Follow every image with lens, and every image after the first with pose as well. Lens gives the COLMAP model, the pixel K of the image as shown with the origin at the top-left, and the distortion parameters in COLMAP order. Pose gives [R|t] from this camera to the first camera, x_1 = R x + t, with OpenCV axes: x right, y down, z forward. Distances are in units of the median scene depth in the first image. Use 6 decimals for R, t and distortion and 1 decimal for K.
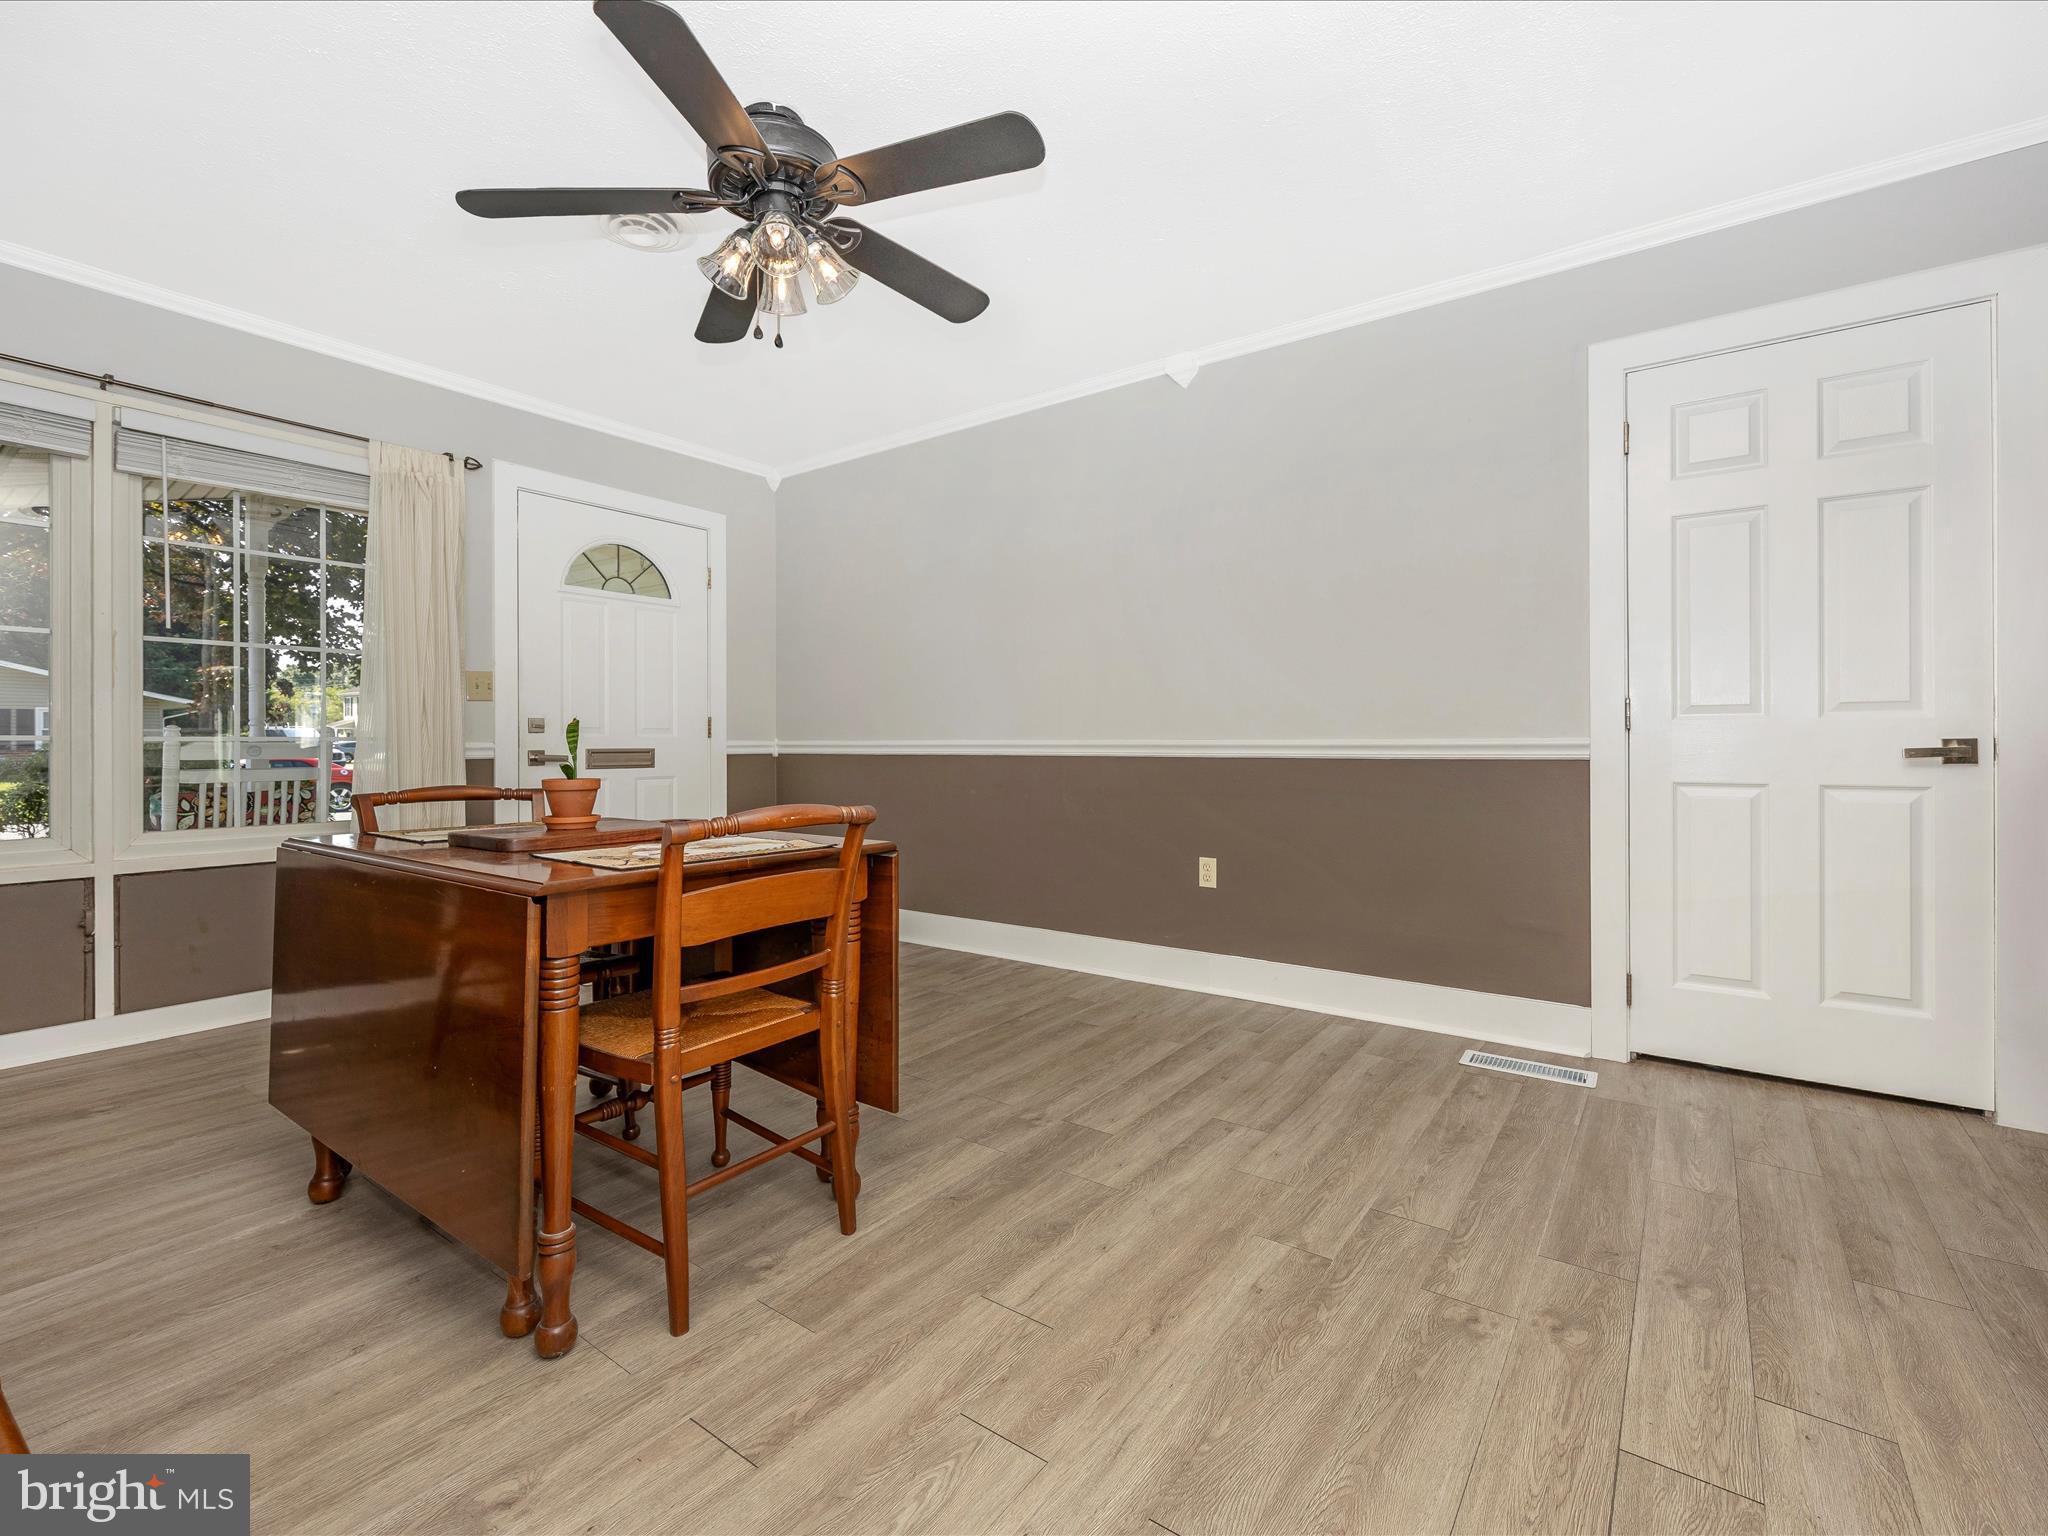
lens RADIAL K [[898.5, 0, 1066.1], [0, 898.5, 732.3], [0, 0, 1]] dist [0.000512, 0.000107]
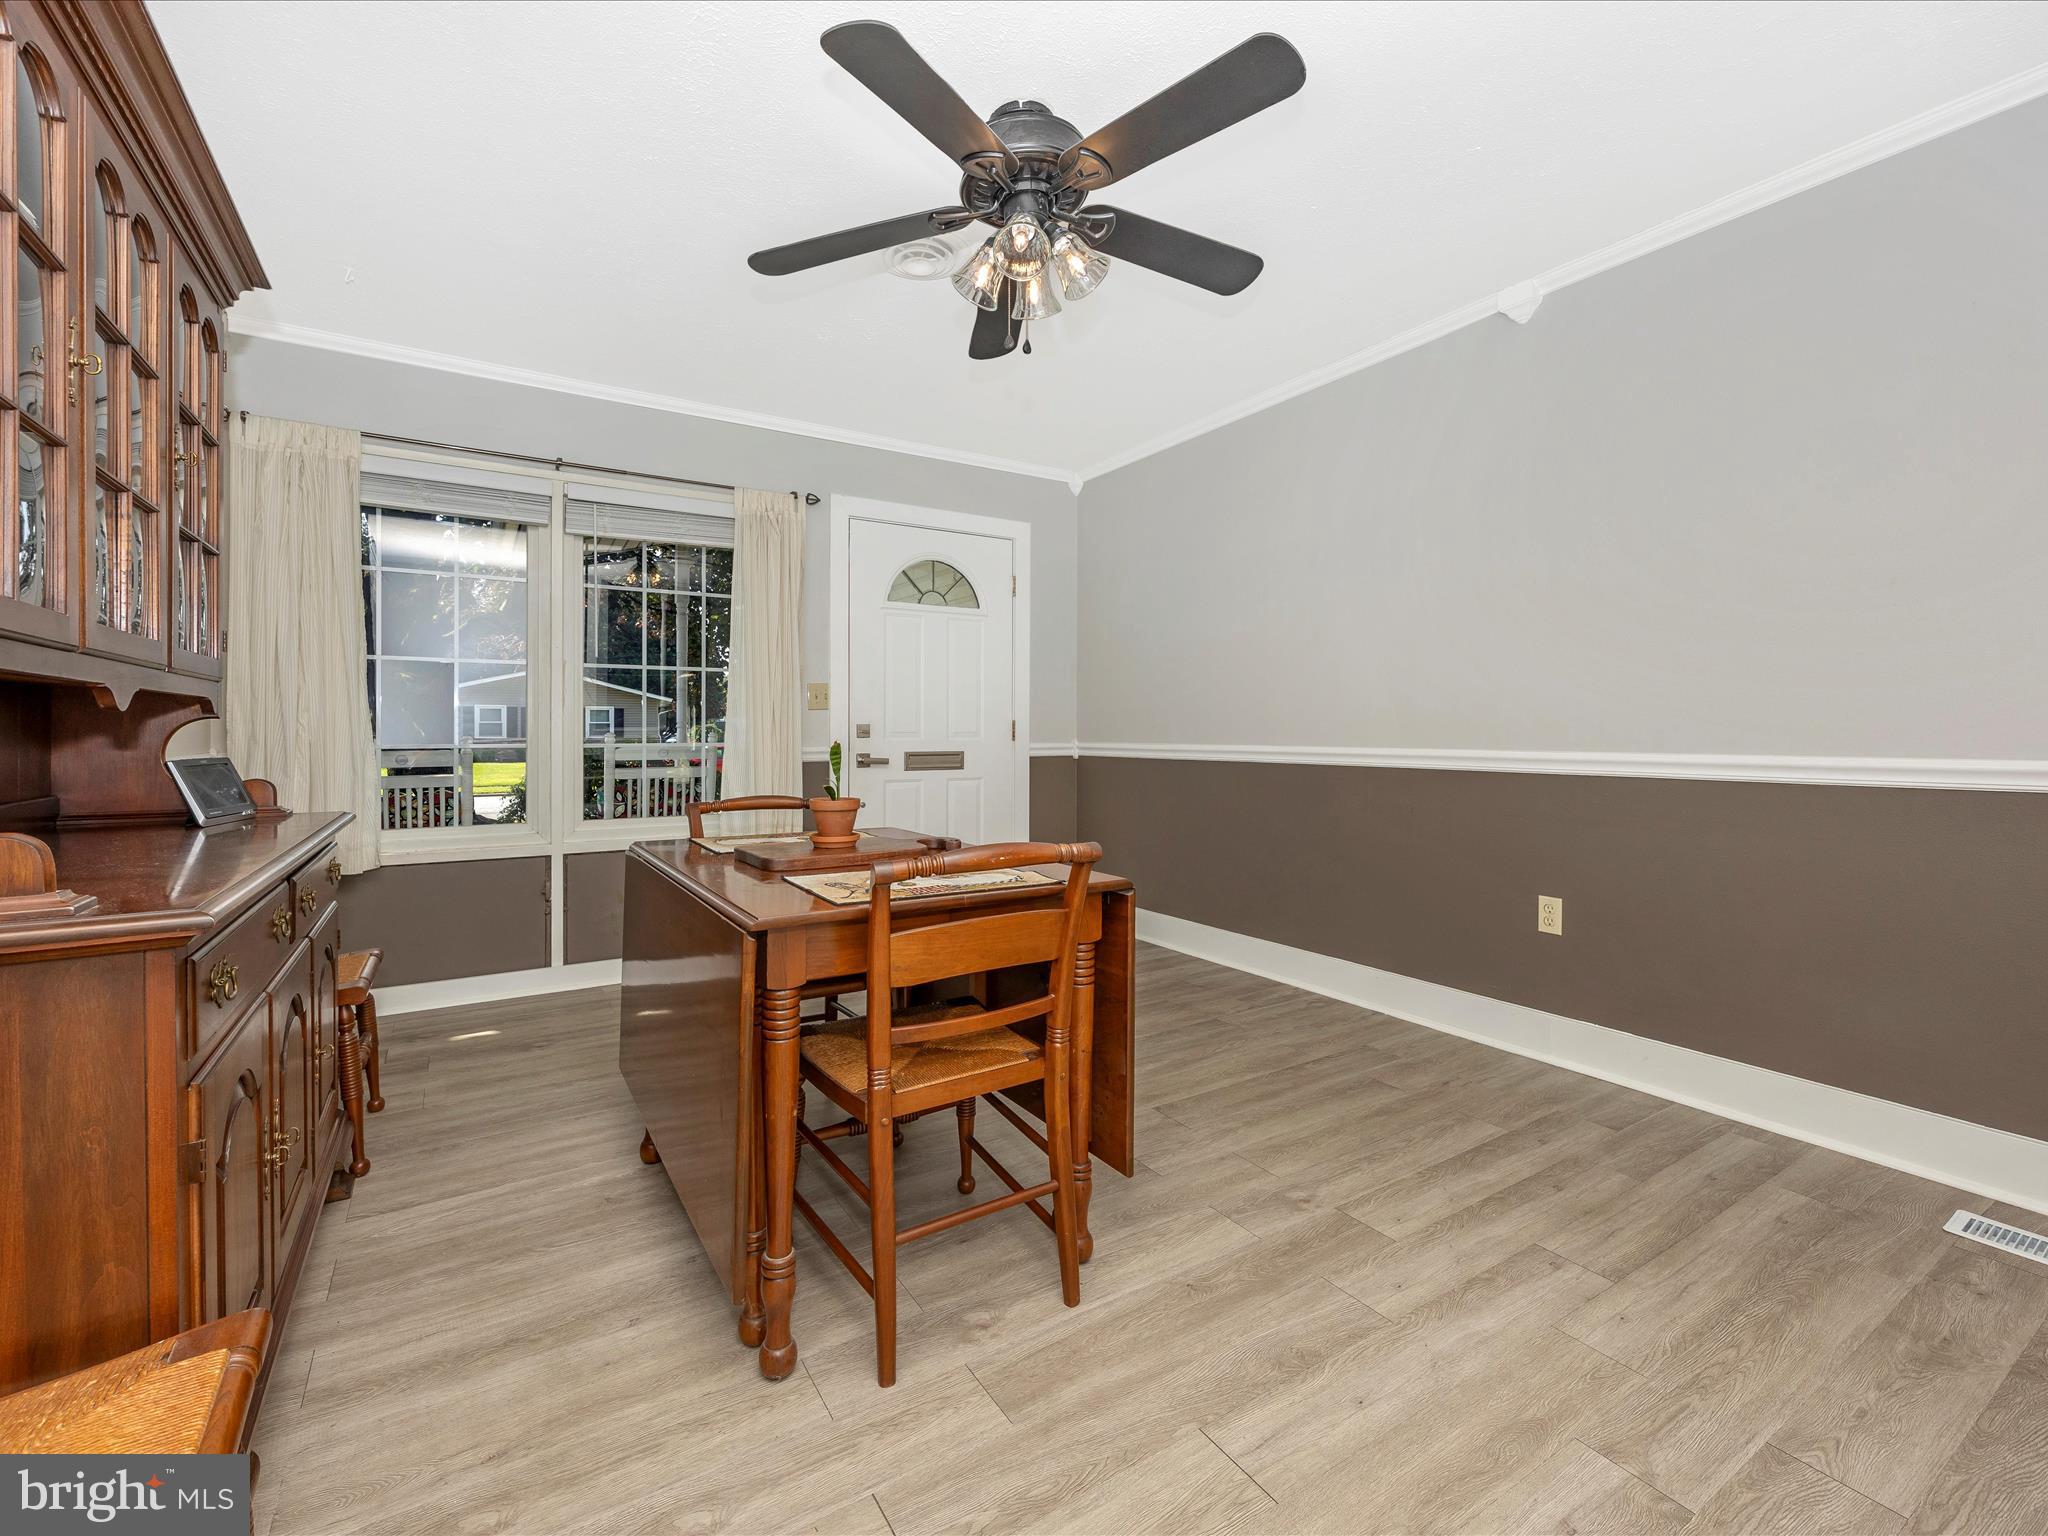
lens RADIAL K [[898.5, 0, 1049.0], [0, 898.5, 729.9], [0, 0, 1]] dist [0.000512, 0.000107]
pose [[0.926044, 0.000767, -0.377415, 0.068635], [0.003329, 0.999942, 0.010201, -0.034984], [0.377401, -0.010703, 0.925988, 0.114018]]
